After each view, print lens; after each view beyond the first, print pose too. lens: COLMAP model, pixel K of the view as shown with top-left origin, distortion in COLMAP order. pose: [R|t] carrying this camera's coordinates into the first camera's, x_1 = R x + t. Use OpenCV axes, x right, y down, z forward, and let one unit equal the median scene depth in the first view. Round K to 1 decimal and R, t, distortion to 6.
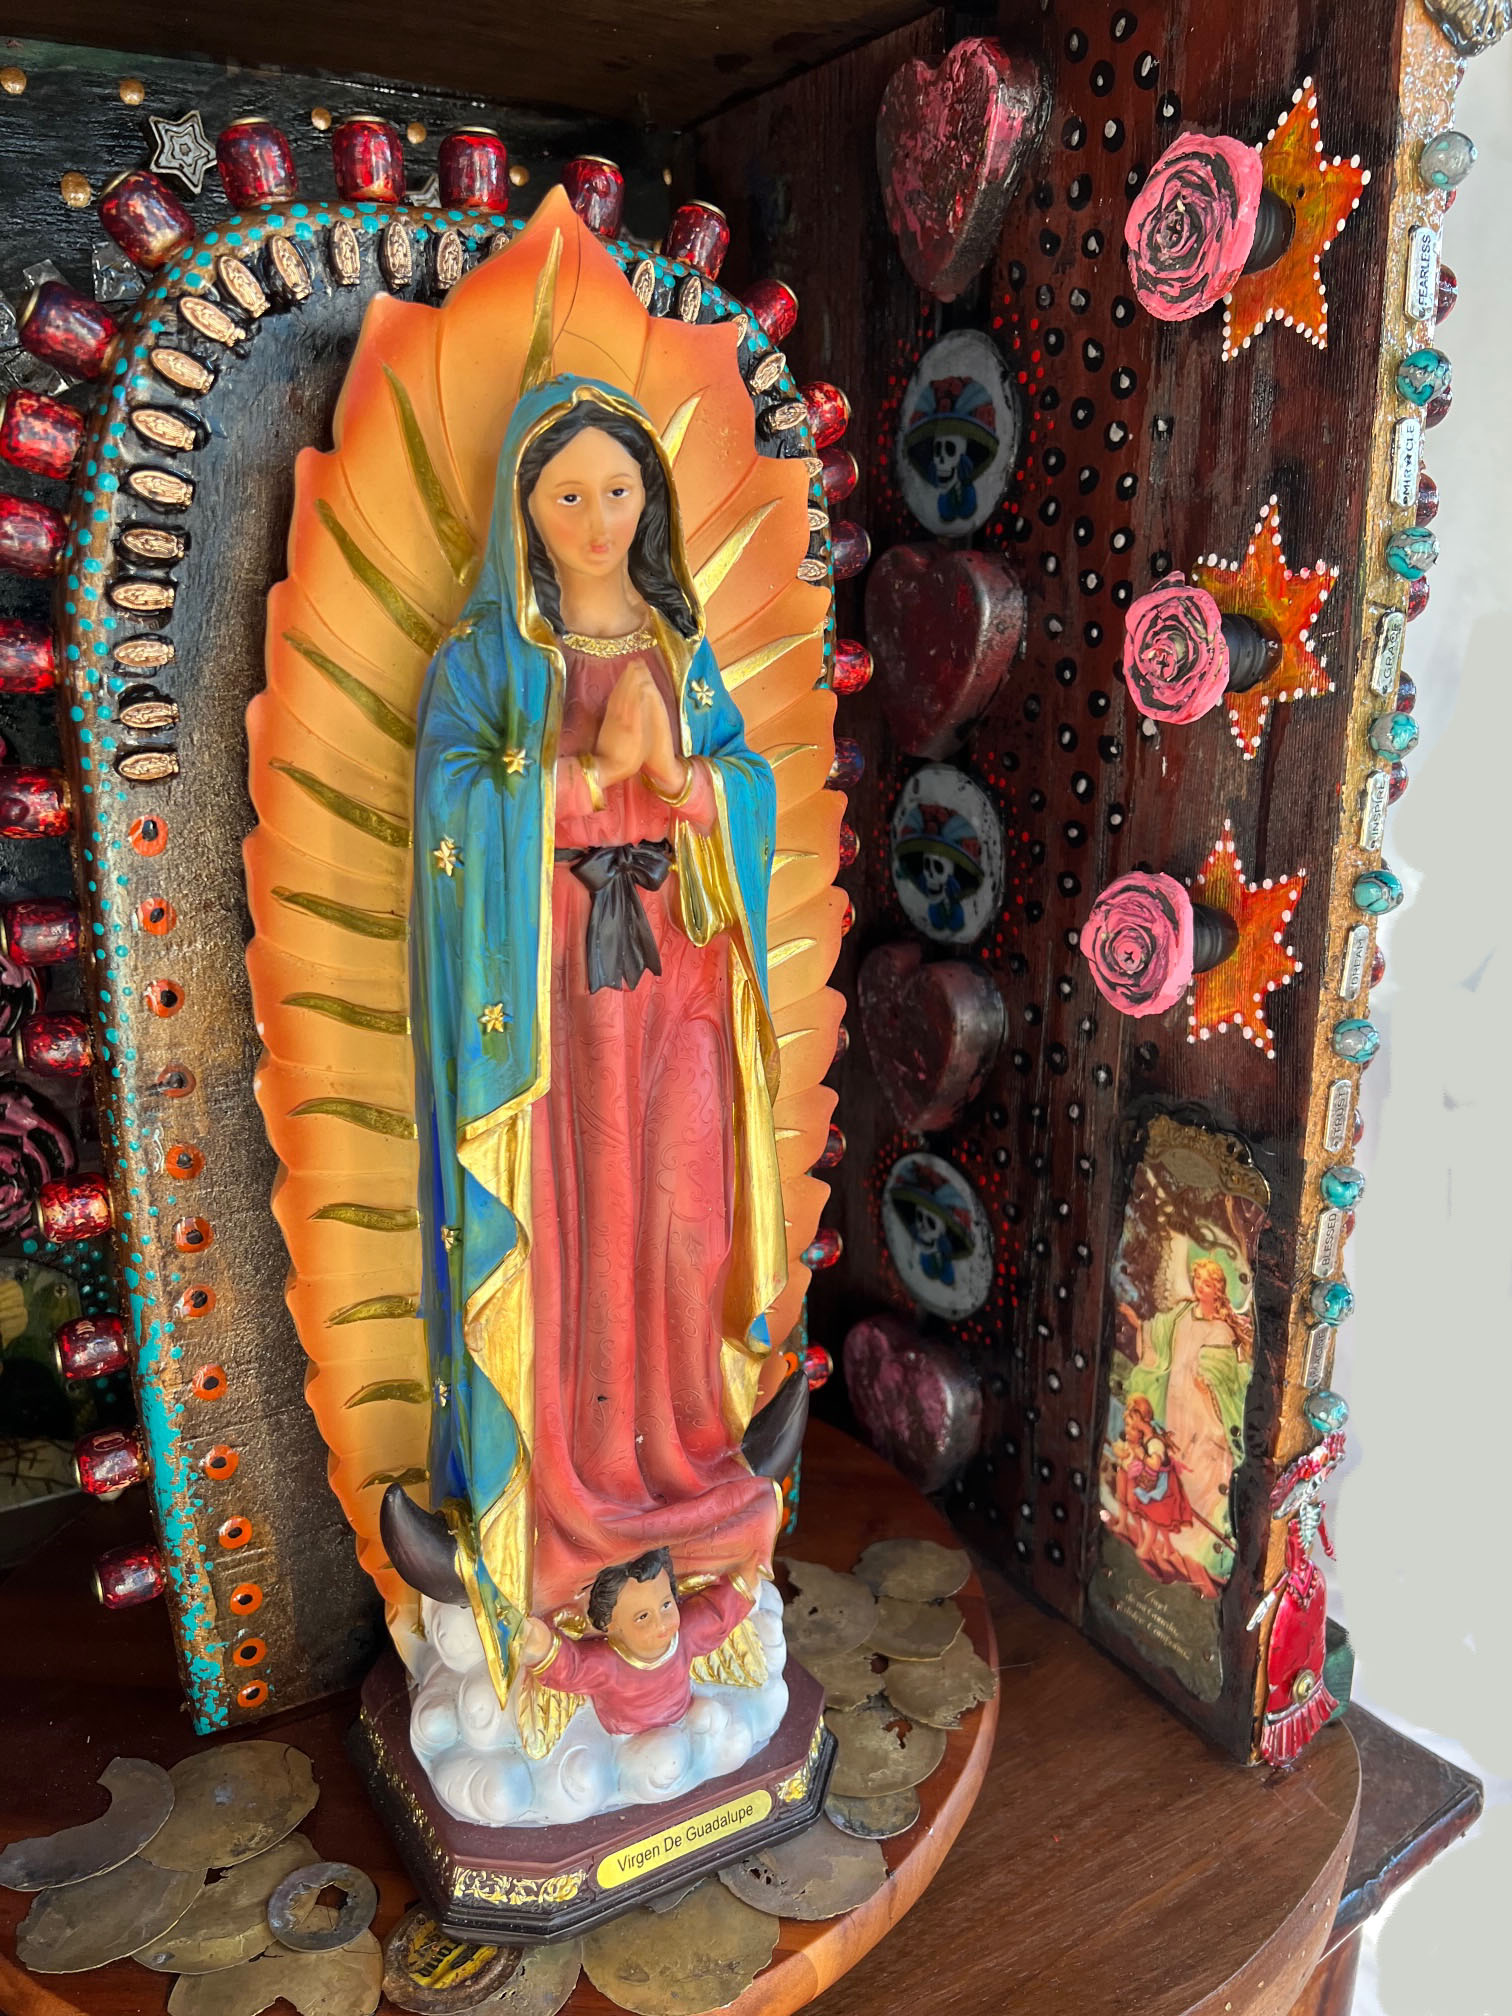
lens RADIAL K [[1528.0, 0, 749.9], [0, 1528.0, 1041.5], [0, 0, 1]] dist [0.029689, -0.050721]
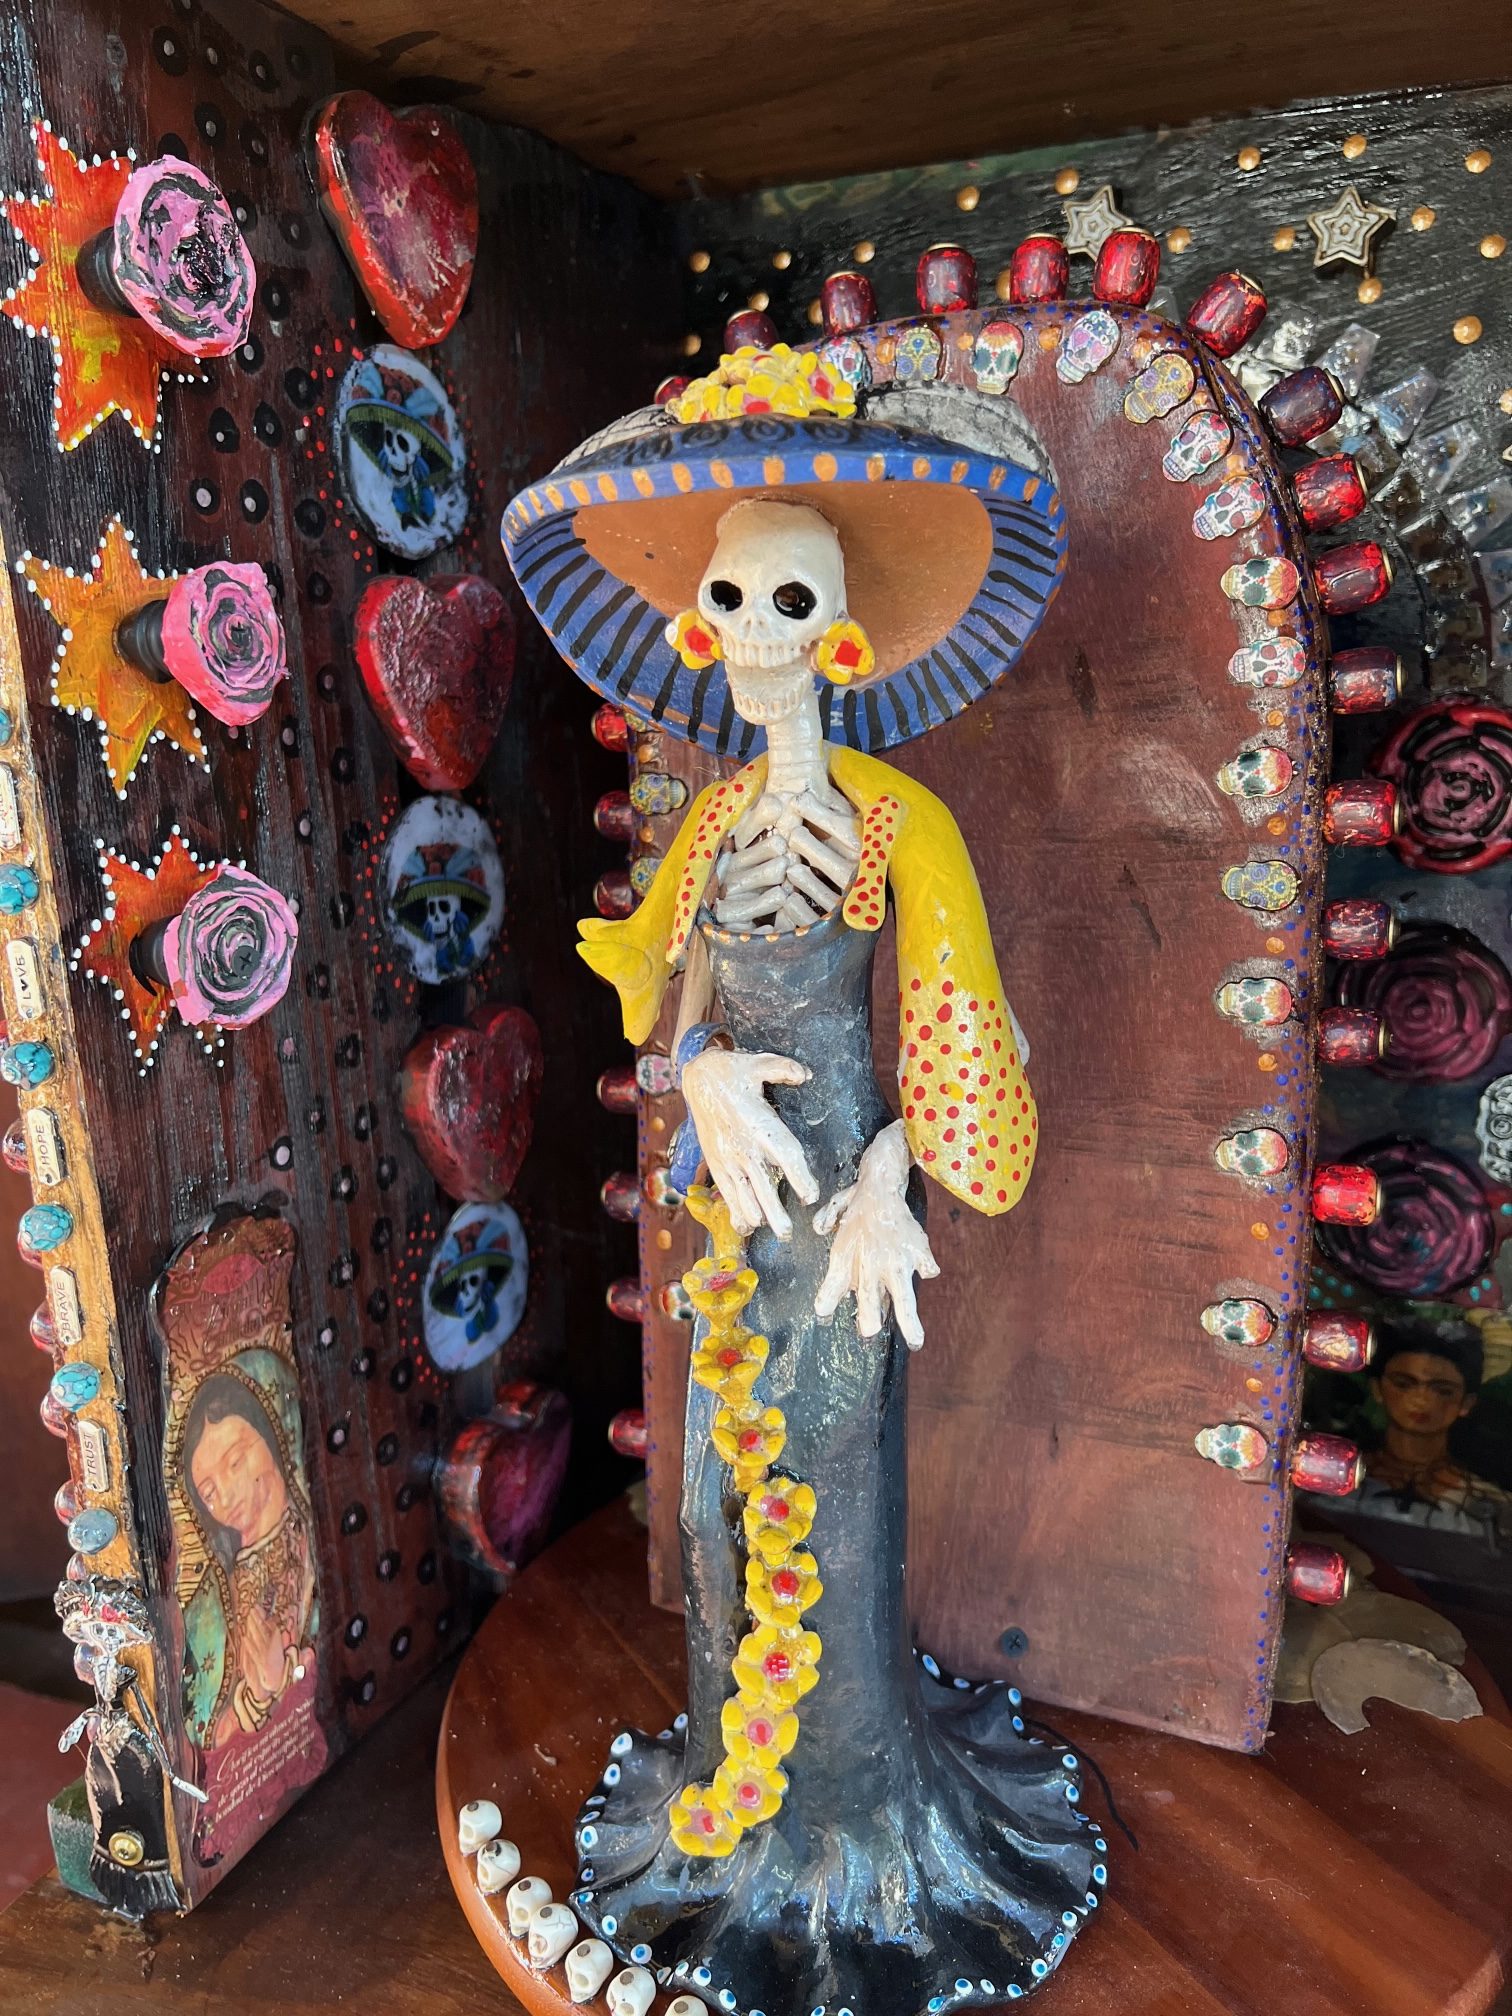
lens RADIAL K [[1528.0, 0, 766.7], [0, 1528.0, 1027.9], [0, 0, 1]] dist [0.029689, -0.050721]
pose [[0.607244, 0.178941, -0.774103, 0.497569], [-0.202791, 0.976944, 0.066751, -0.081037], [0.768200, 0.116447, 0.629531, 0.272336]]
